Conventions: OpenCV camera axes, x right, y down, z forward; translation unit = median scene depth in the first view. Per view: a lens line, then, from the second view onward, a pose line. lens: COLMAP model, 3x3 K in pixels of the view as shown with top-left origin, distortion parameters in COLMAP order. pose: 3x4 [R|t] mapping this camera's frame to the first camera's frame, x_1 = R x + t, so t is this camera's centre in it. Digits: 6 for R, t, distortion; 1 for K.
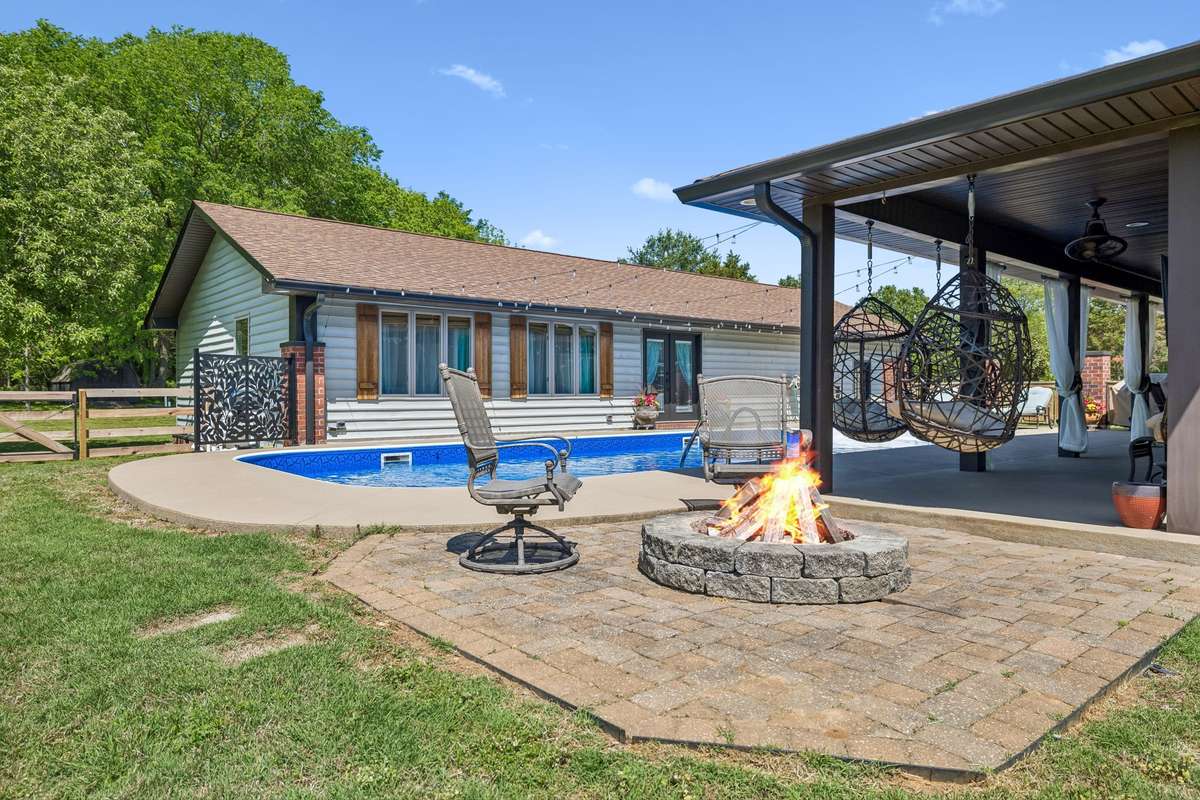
lens RADIAL K [[780.4, 0, 600.0], [0, 780.4, 400.0], [0, 0, 1]] dist [-0.003923, 0.000658]
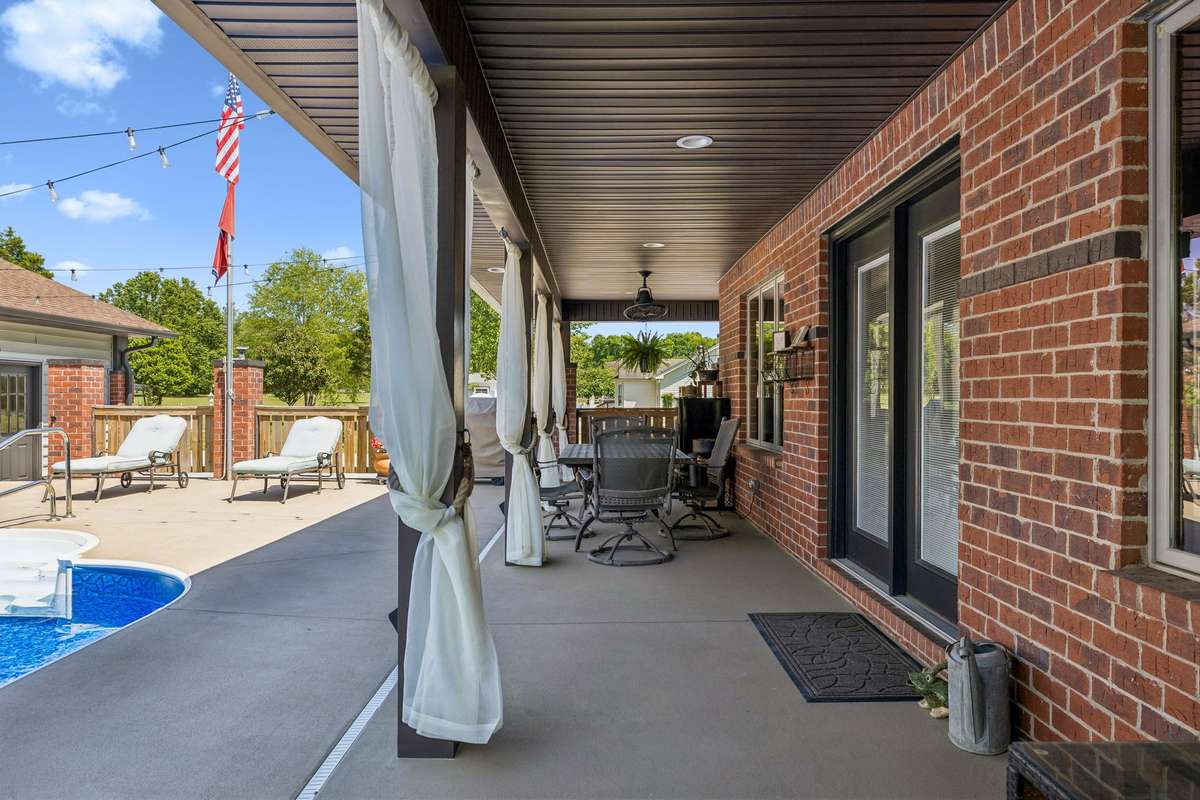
lens RADIAL K [[780.4, 0, 600.0], [0, 780.4, 400.0], [0, 0, 1]] dist [-0.003923, 0.000658]
pose [[0.652888, 0.002418, 0.757451, 0.301572], [0.001689, 0.999988, -0.004648, -0.032395], [-0.757453, 0.004314, 0.652876, 0.541754]]
